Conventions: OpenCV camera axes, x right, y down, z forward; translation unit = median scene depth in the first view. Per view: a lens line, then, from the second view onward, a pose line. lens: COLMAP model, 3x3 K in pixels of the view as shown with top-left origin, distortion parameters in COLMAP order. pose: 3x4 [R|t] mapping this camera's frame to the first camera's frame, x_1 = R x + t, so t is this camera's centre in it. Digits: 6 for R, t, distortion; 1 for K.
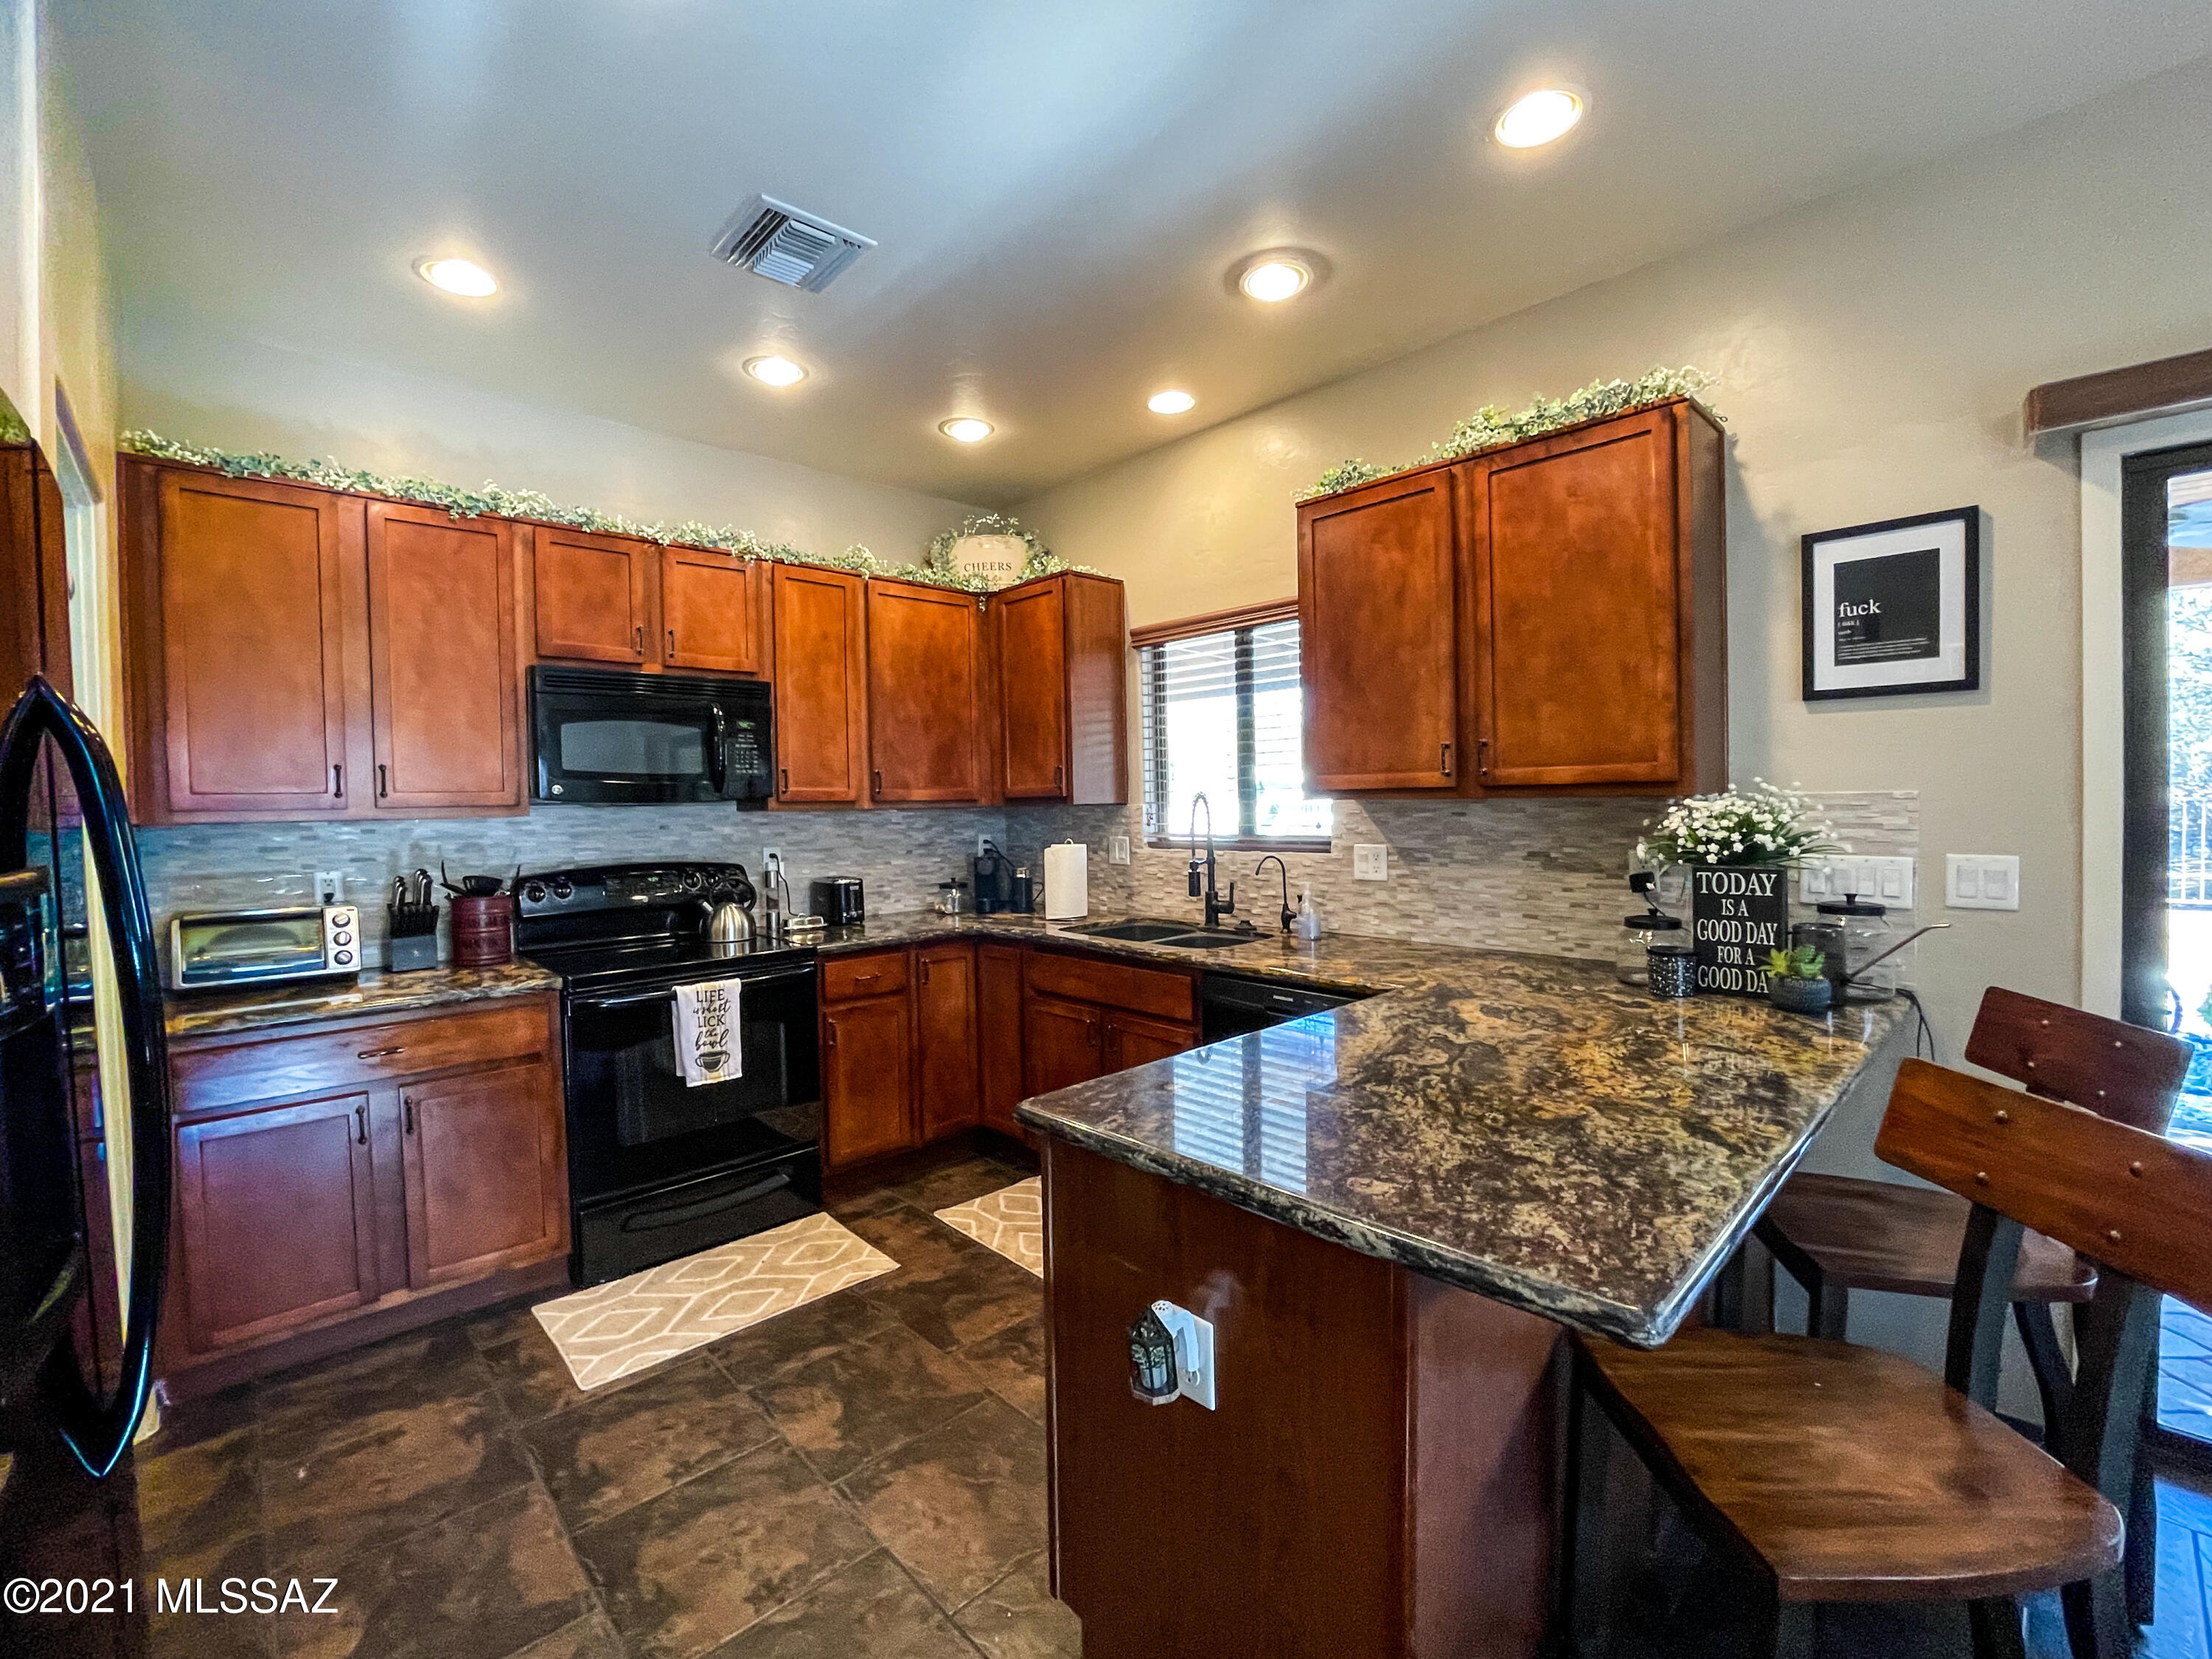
lens RADIAL K [[944.3, 0, 1098.0], [0, 944.3, 826.8], [0, 0, 1]] dist [-0.025347, 0.003051]
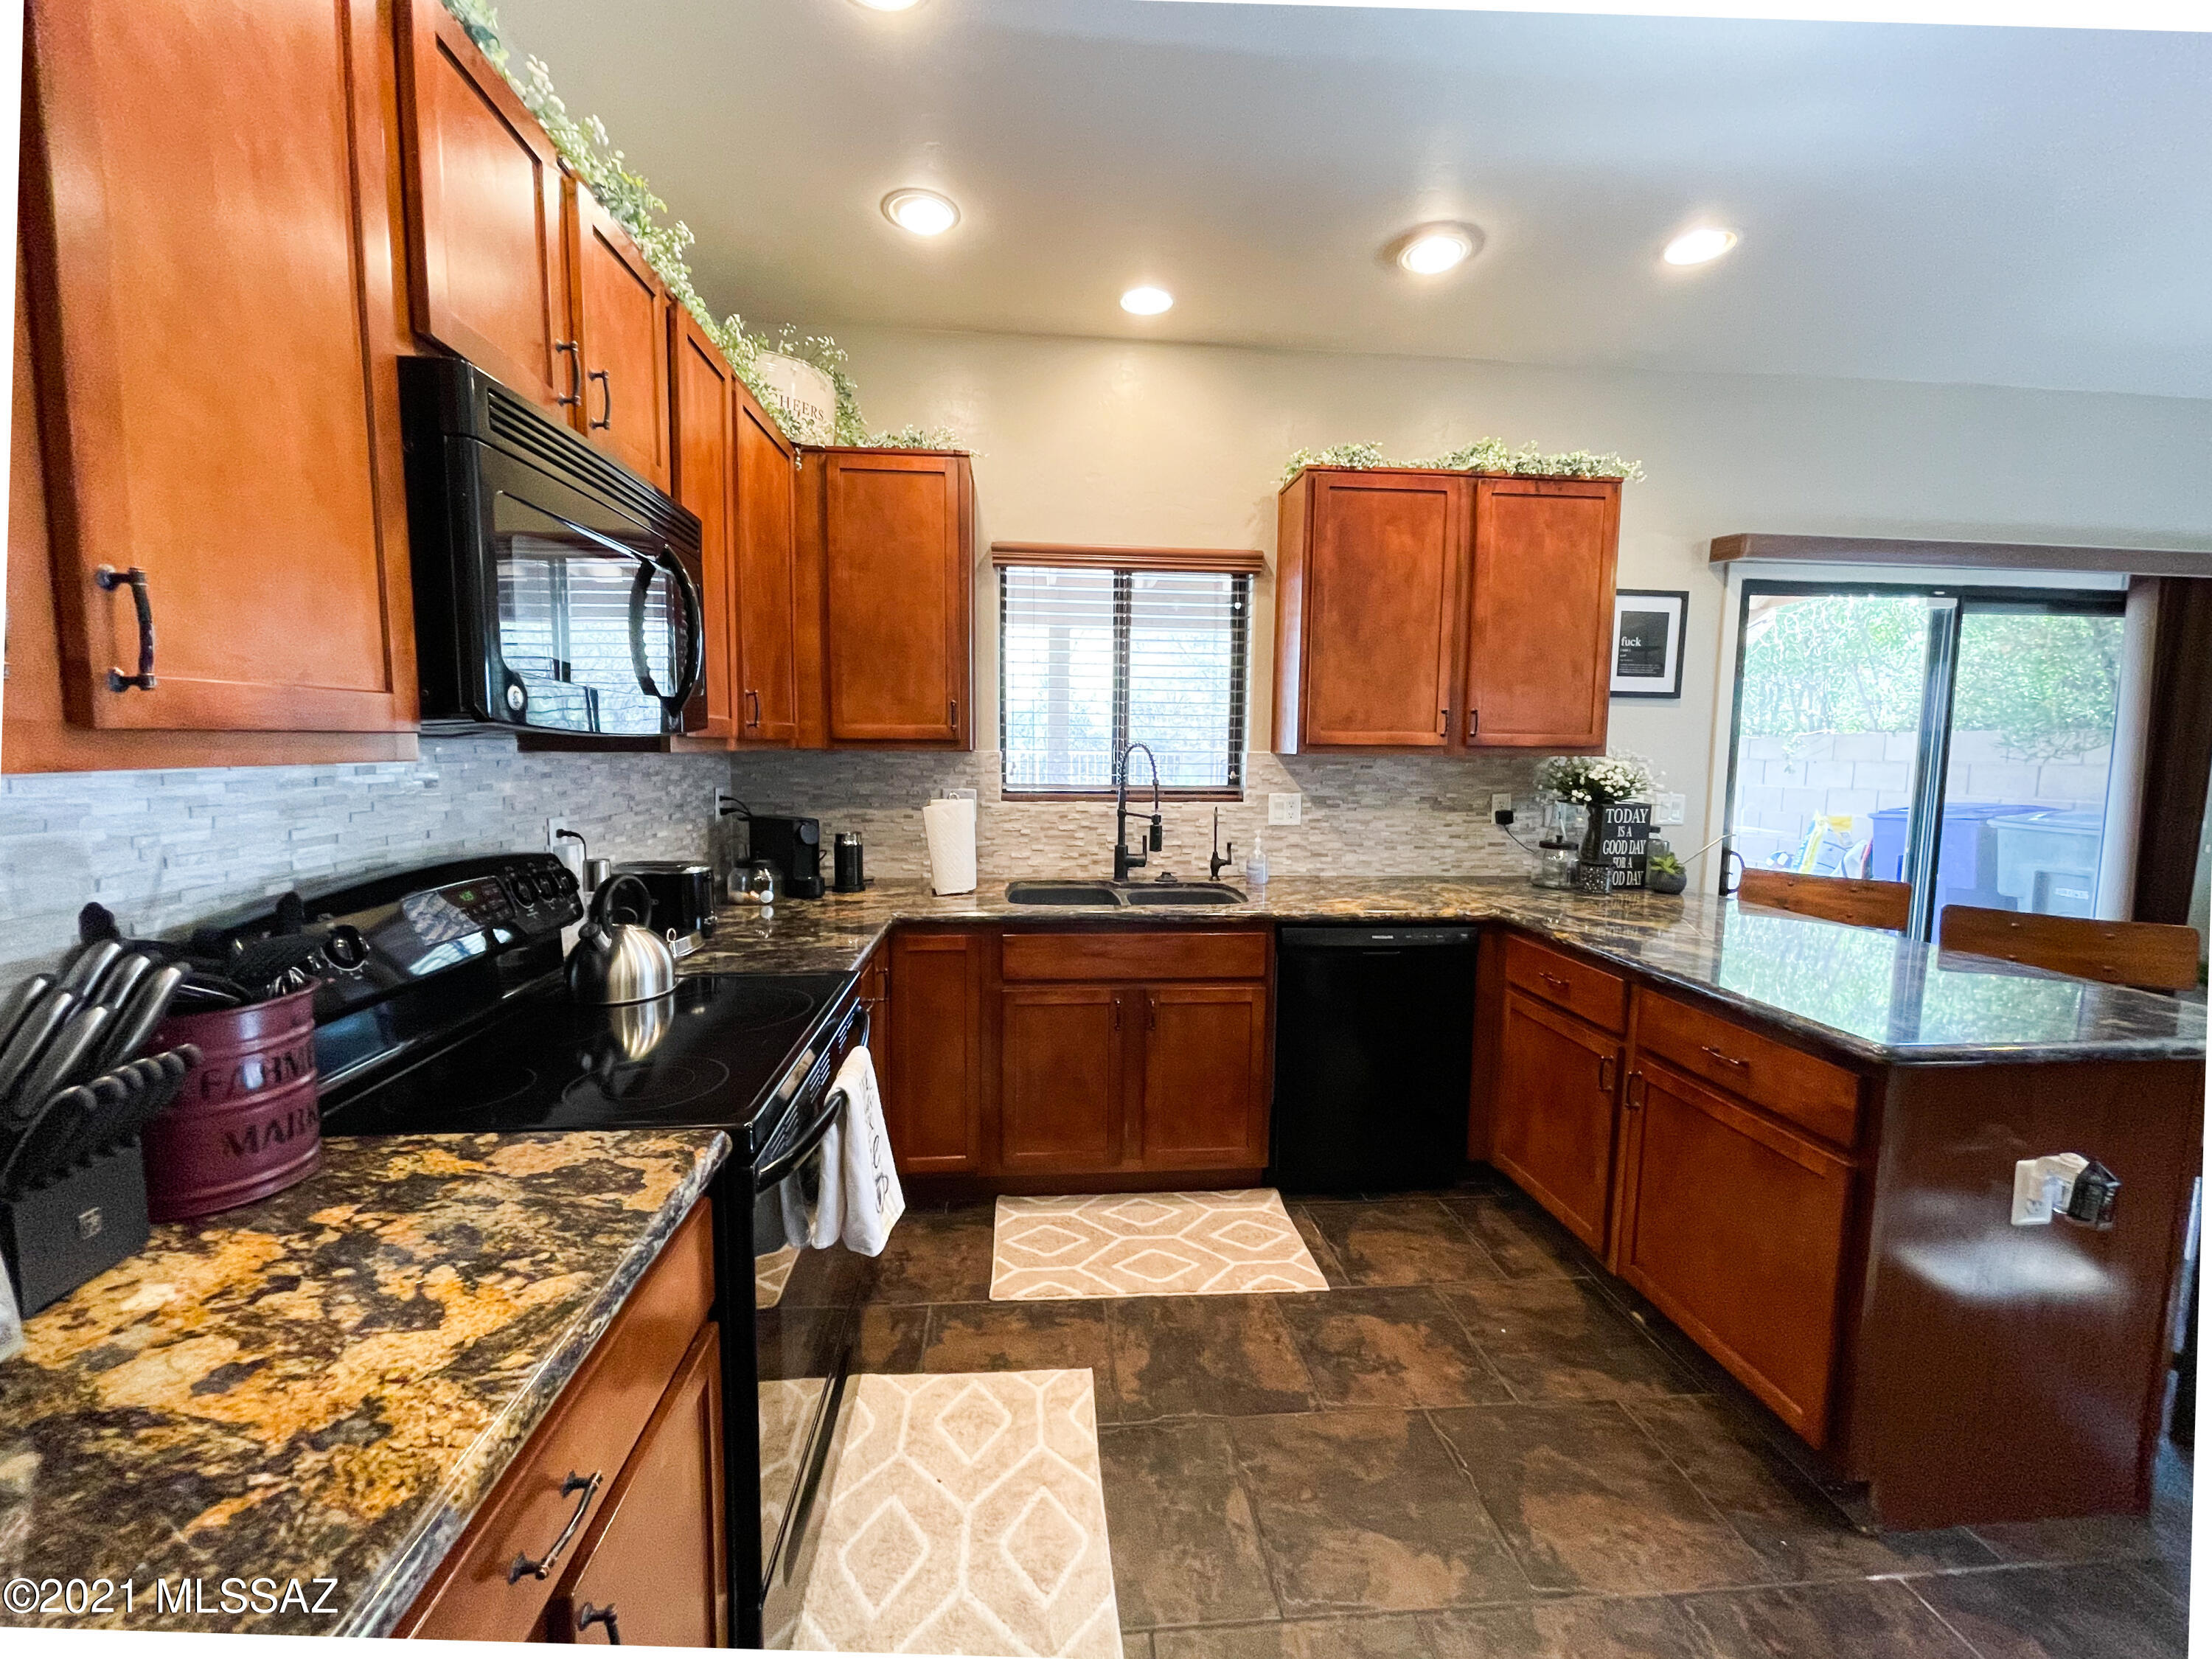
lens RADIAL K [[894.3, 0, 1098.2], [0, 894.3, 828.1], [0, 0, 1]] dist [-0.002748, -0.001813]
pose [[0.621392, -0.049171, 0.781955, -0.742242], [-0.001910, 0.997931, 0.064269, -0.008403], [-0.783497, -0.041430, 0.620012, 0.572549]]
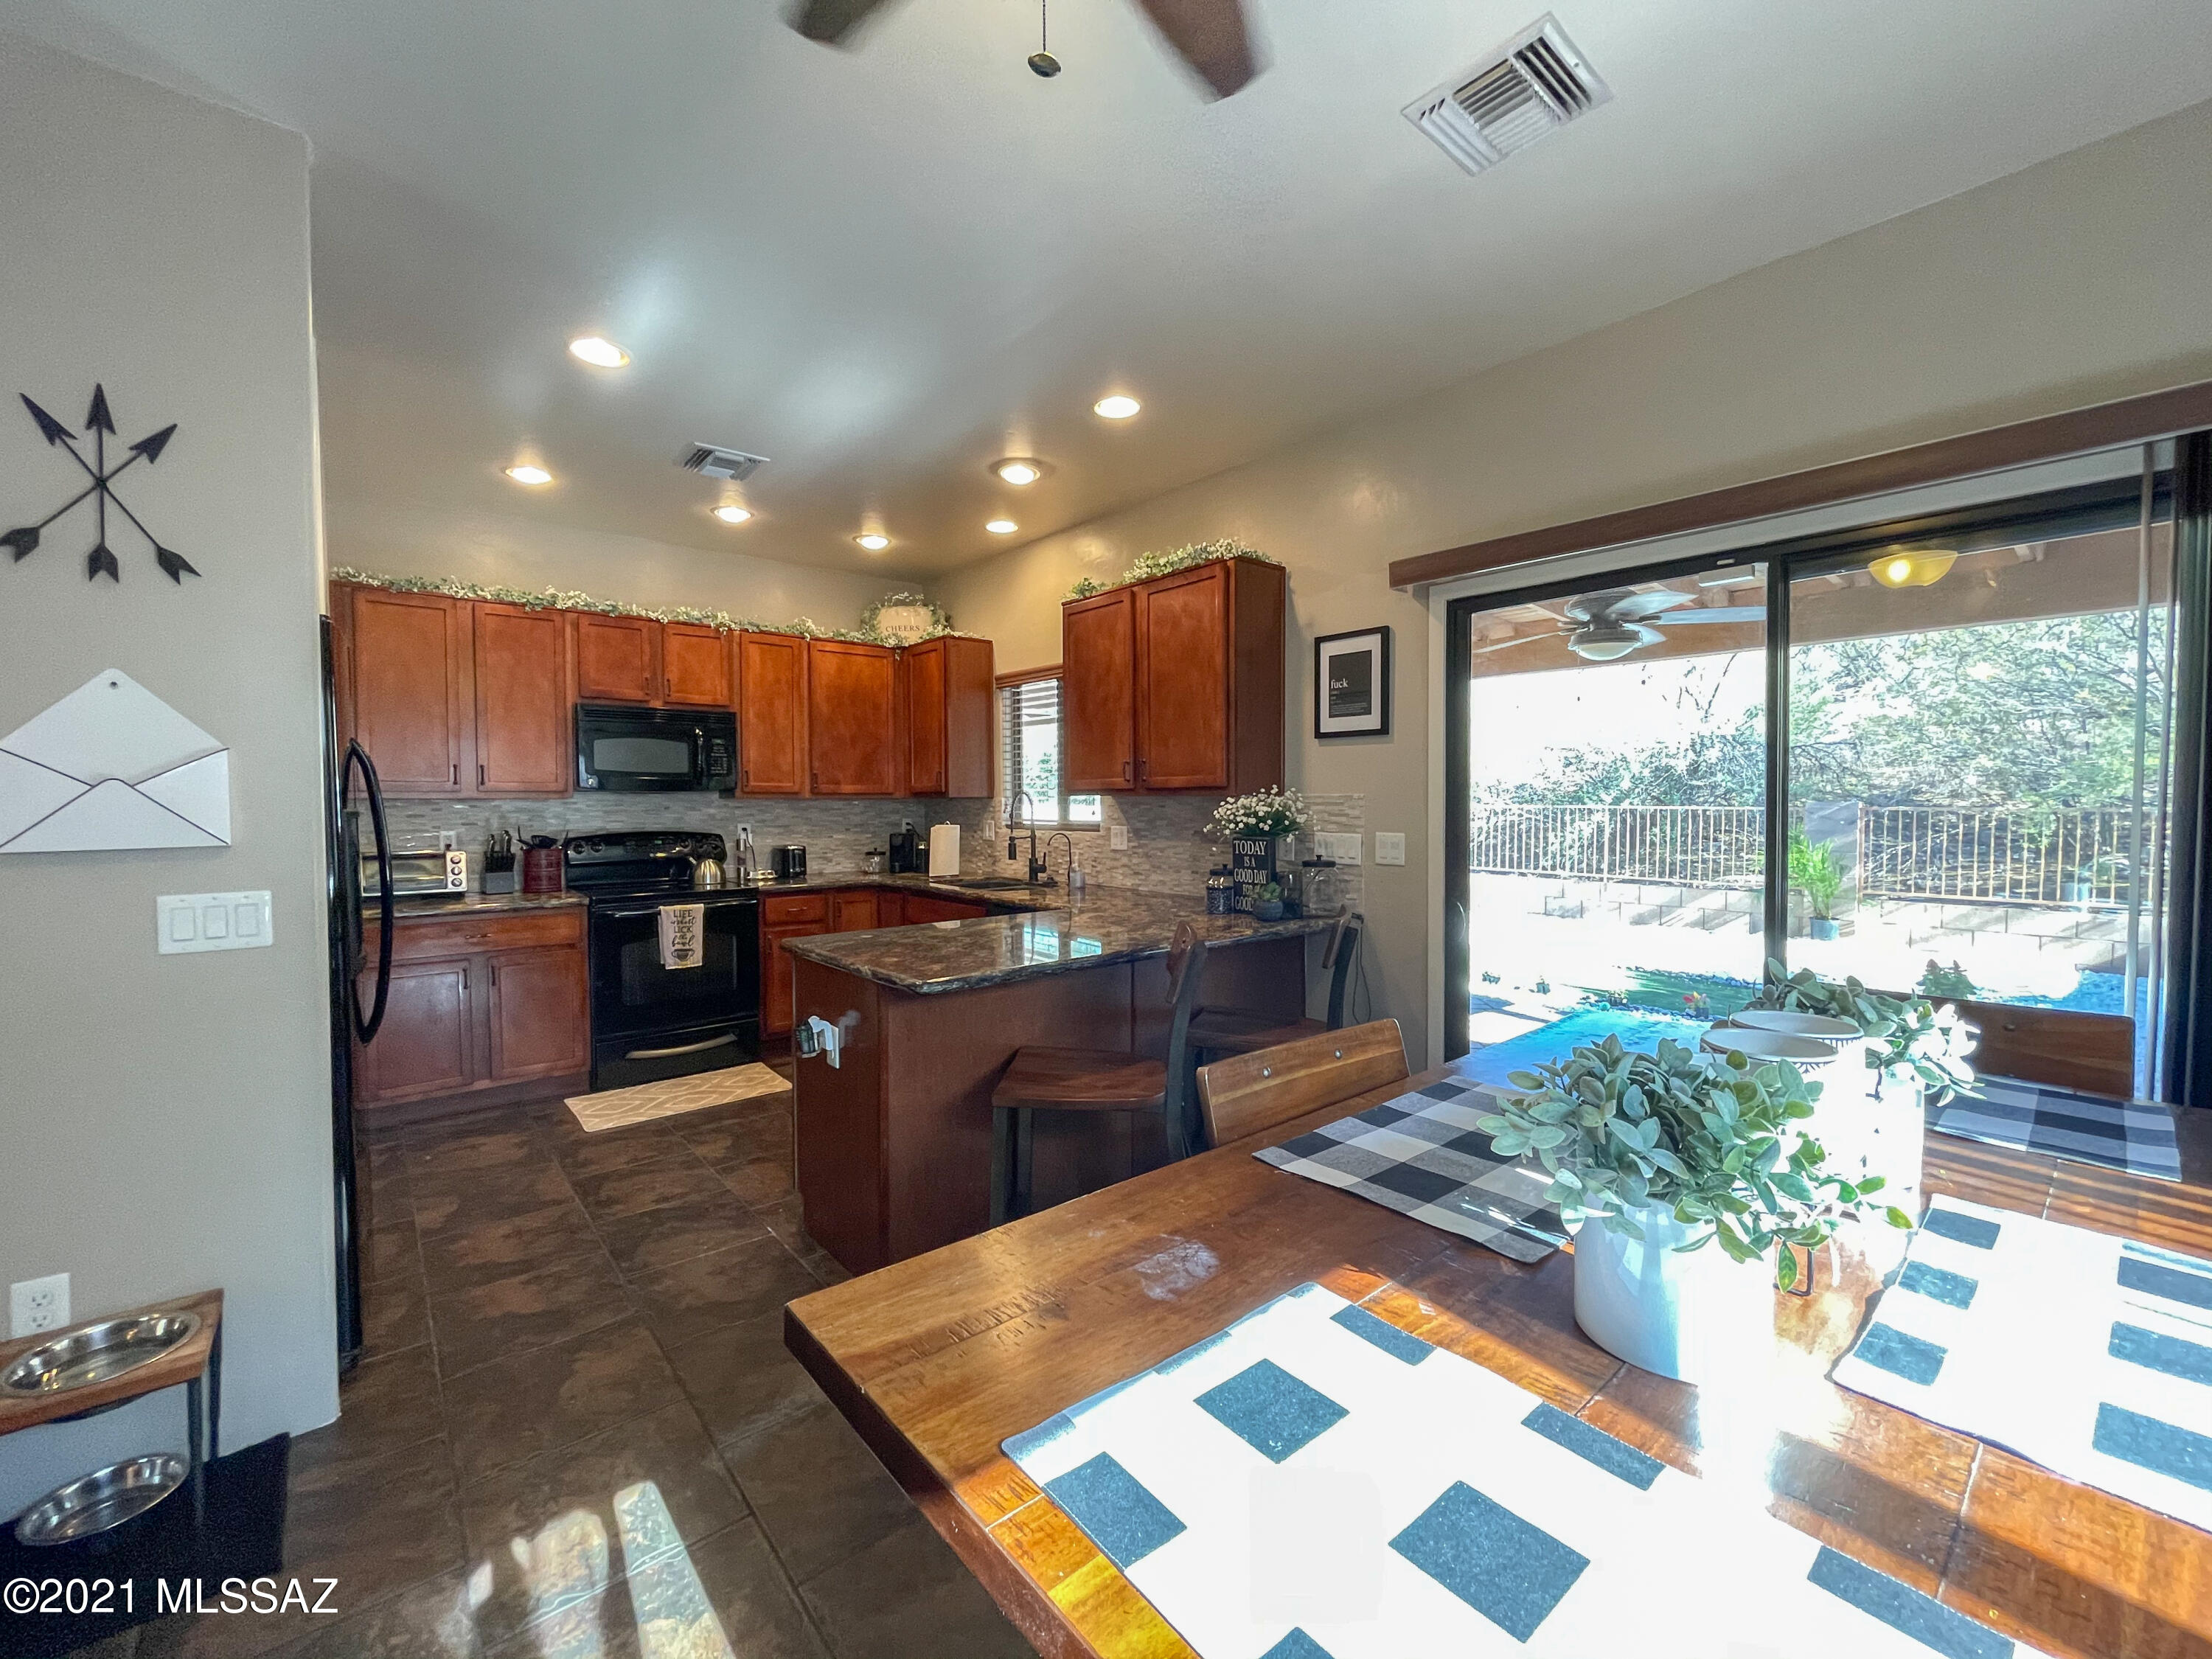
lens RADIAL K [[894.3, 0, 1101.6], [0, 894.3, 826.0], [0, 0, 1]] dist [-0.002748, -0.001813]
pose [[0.998464, 0.017124, -0.052694, 0.371063], [-0.016995, 0.999851, 0.002883, 0.016270], [0.052735, -0.001983, 0.998607, -0.469237]]
